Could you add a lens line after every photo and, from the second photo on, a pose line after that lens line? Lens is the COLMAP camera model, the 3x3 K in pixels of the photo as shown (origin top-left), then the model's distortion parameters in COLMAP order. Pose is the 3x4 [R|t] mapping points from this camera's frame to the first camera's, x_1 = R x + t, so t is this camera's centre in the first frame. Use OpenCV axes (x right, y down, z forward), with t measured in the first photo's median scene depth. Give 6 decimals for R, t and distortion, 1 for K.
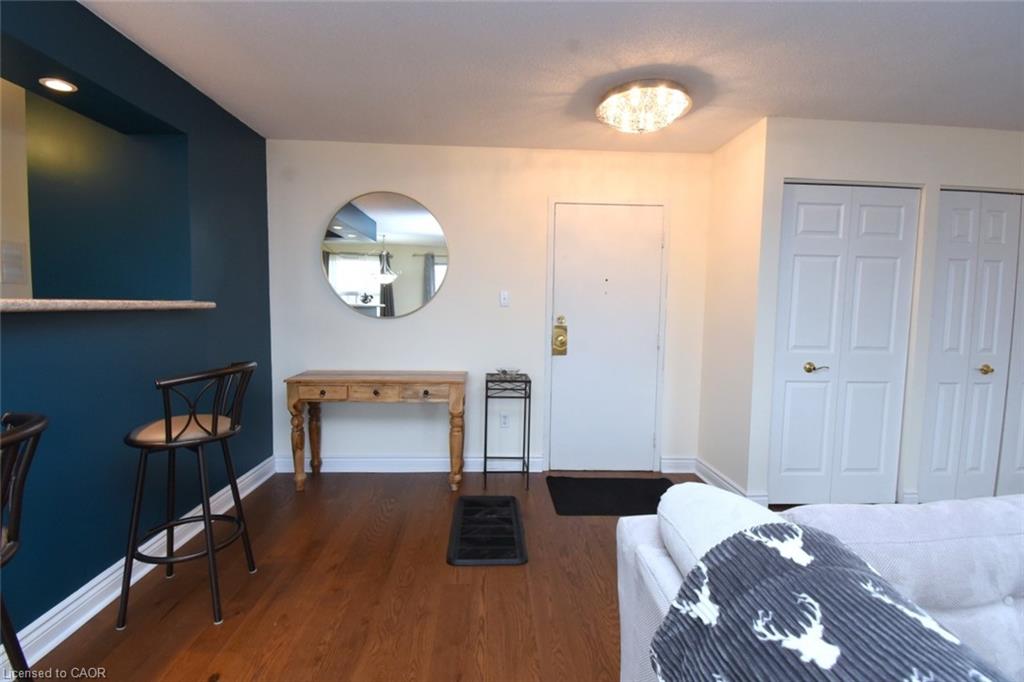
lens RADIAL K [[458.5, 0, 512.0], [0, 458.5, 341.0], [0, 0, 1]] dist [-0.023869, -0.000219]
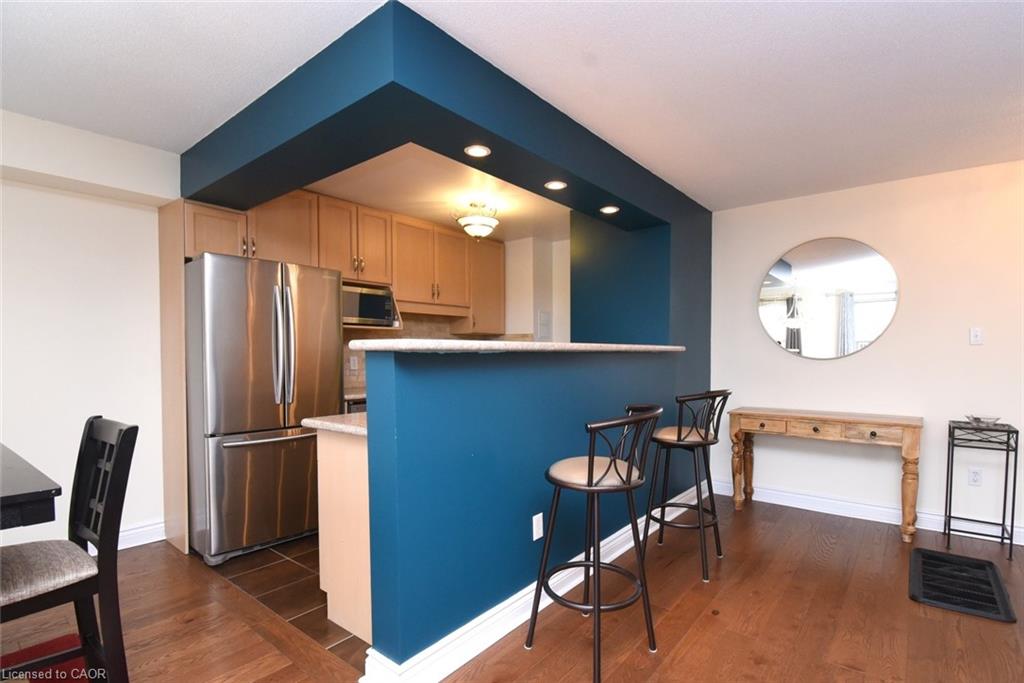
lens RADIAL K [[487.2, 0, 531.1], [0, 487.2, 366.1], [0, 0, 1]] dist [0.021793, -0.027085]
pose [[0.753262, 0.001795, -0.657719, -0.049032], [-0.036546, 0.998566, -0.039130, 0.034429], [0.656705, 0.053512, 0.752247, -0.281366]]
